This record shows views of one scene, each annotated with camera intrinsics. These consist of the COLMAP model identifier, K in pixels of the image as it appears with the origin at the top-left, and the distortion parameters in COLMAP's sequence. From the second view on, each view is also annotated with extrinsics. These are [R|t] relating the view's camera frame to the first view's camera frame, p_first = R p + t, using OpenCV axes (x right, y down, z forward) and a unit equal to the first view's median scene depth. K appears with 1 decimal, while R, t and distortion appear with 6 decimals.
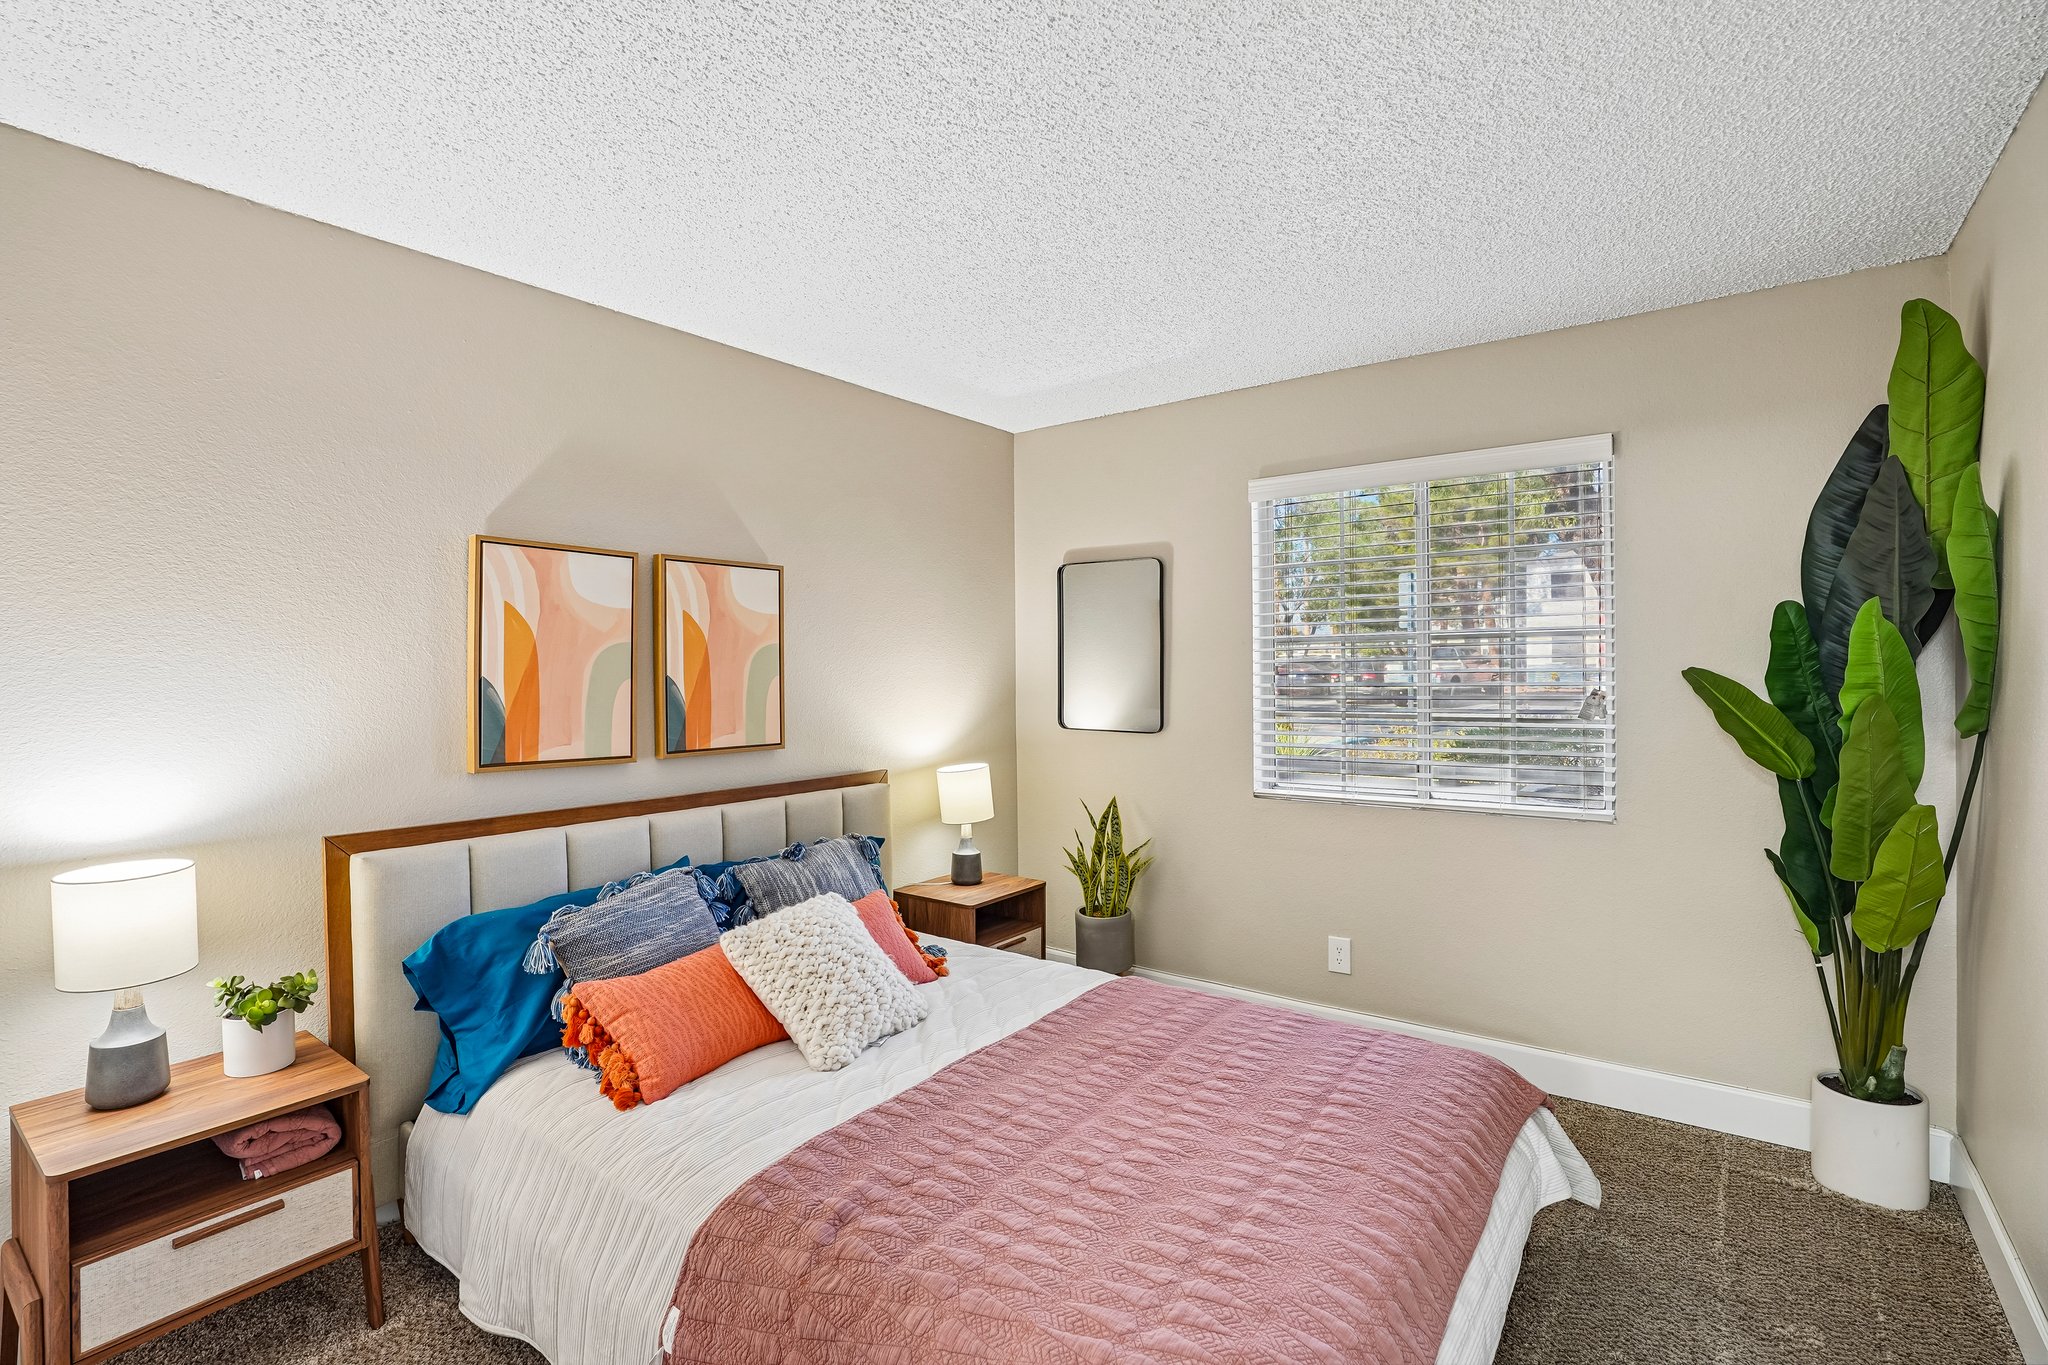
lens RADIAL K [[944.3, 0, 1022.9], [0, 944.3, 687.6], [0, 0, 1]] dist [-0.074328, 0.028550]
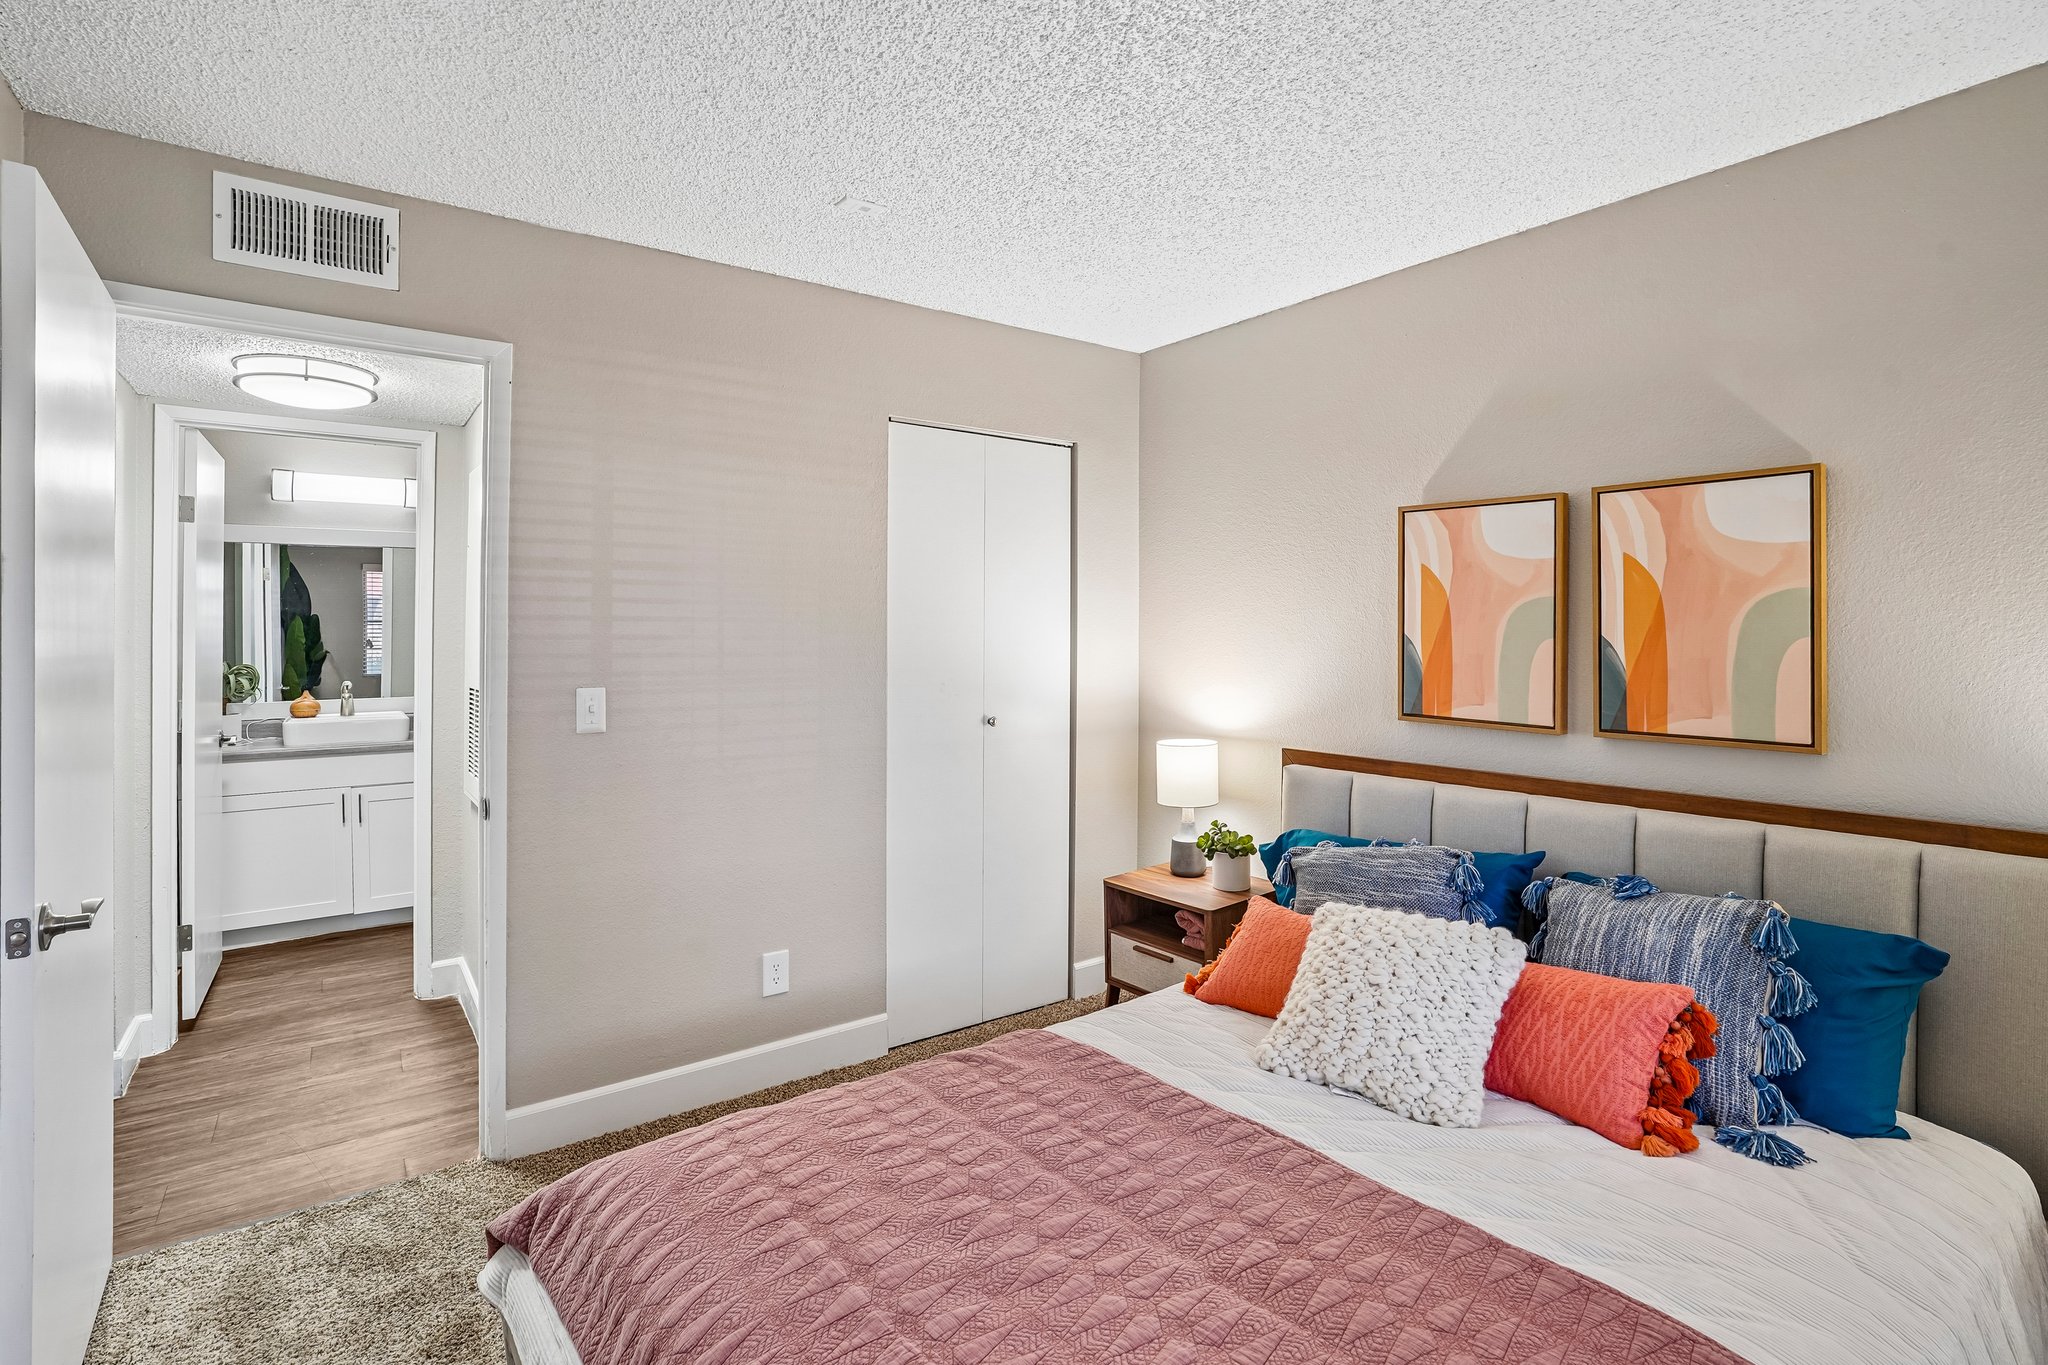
lens RADIAL K [[978.9, 0, 1027.0], [0, 978.9, 640.8], [0, 0, 1]] dist [-0.061402, 0.026152]
pose [[-0.277189, 0.014434, -0.960707, 0.608323], [-0.018092, 0.999631, 0.020239, -0.017421], [0.960645, 0.022991, -0.276825, 0.819886]]
